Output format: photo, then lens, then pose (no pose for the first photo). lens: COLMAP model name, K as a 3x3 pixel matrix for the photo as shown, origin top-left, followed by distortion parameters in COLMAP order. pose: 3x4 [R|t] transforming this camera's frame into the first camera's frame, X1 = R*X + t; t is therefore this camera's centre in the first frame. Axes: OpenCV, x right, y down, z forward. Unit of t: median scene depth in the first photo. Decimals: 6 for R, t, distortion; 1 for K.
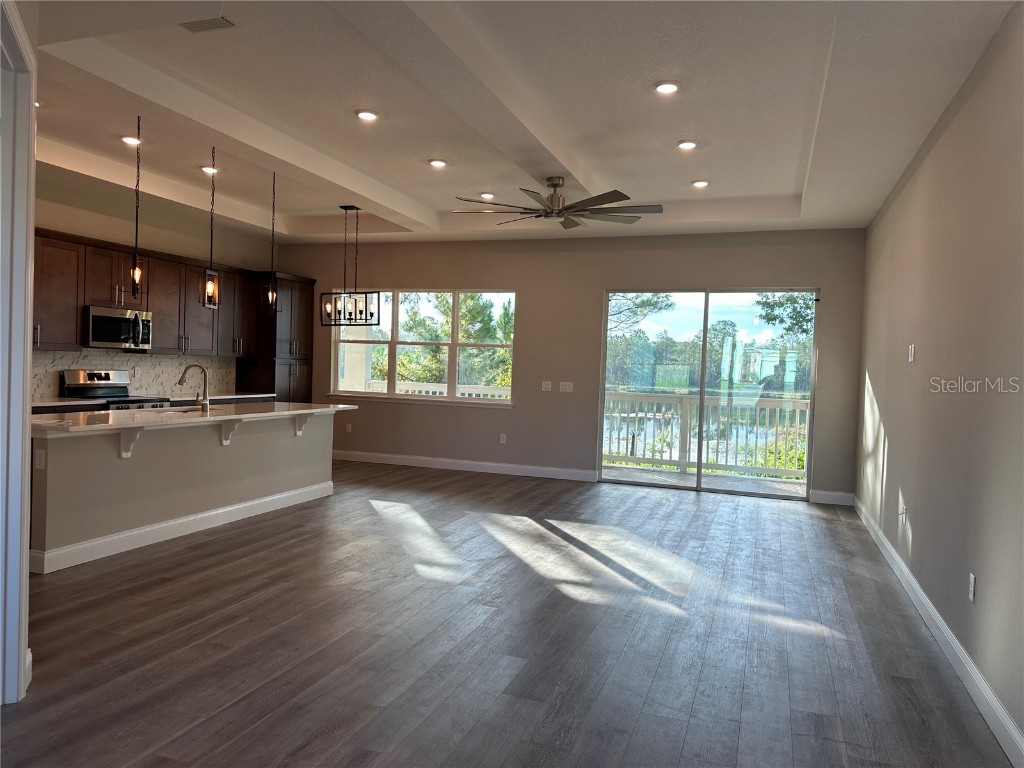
lens RADIAL K [[720.9, 0, 536.9], [0, 720.9, 388.4], [0, 0, 1]] dist [0.018373, -0.034131]
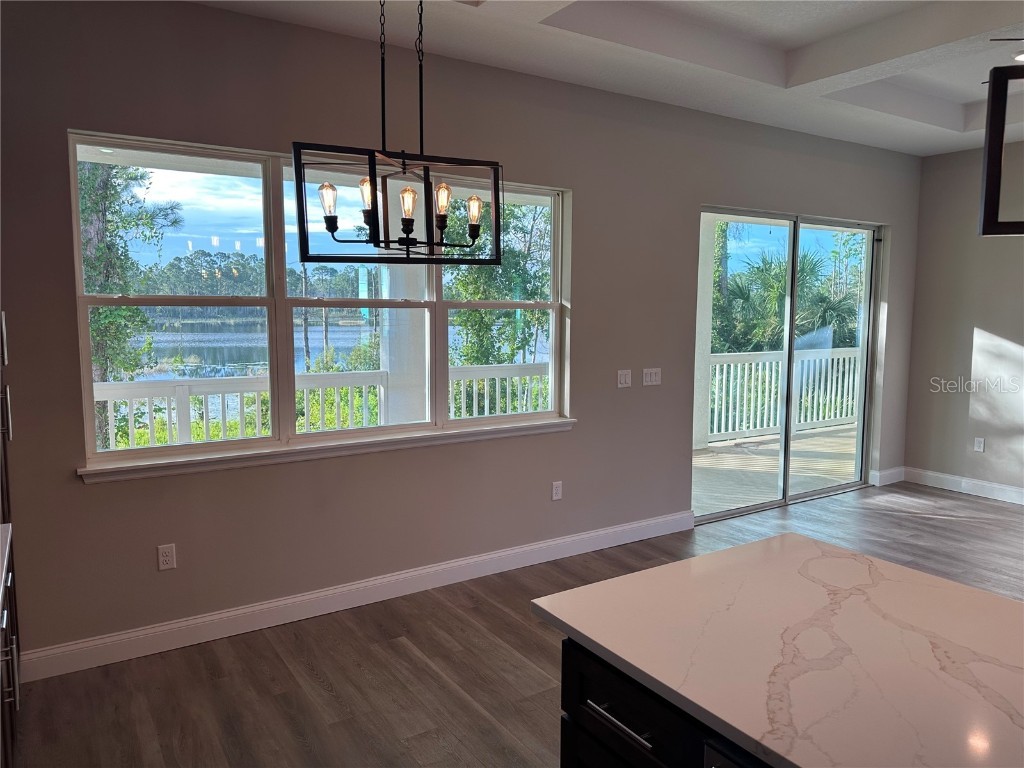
lens RADIAL K [[720.9, 0, 509.7], [0, 720.9, 382.1], [0, 0, 1]] dist [0.018373, -0.034131]
pose [[0.618248, -0.113908, 0.777685, -0.483917], [0.039537, 0.992697, 0.113970, -0.069149], [-0.784988, -0.039714, 0.618236, 0.765165]]
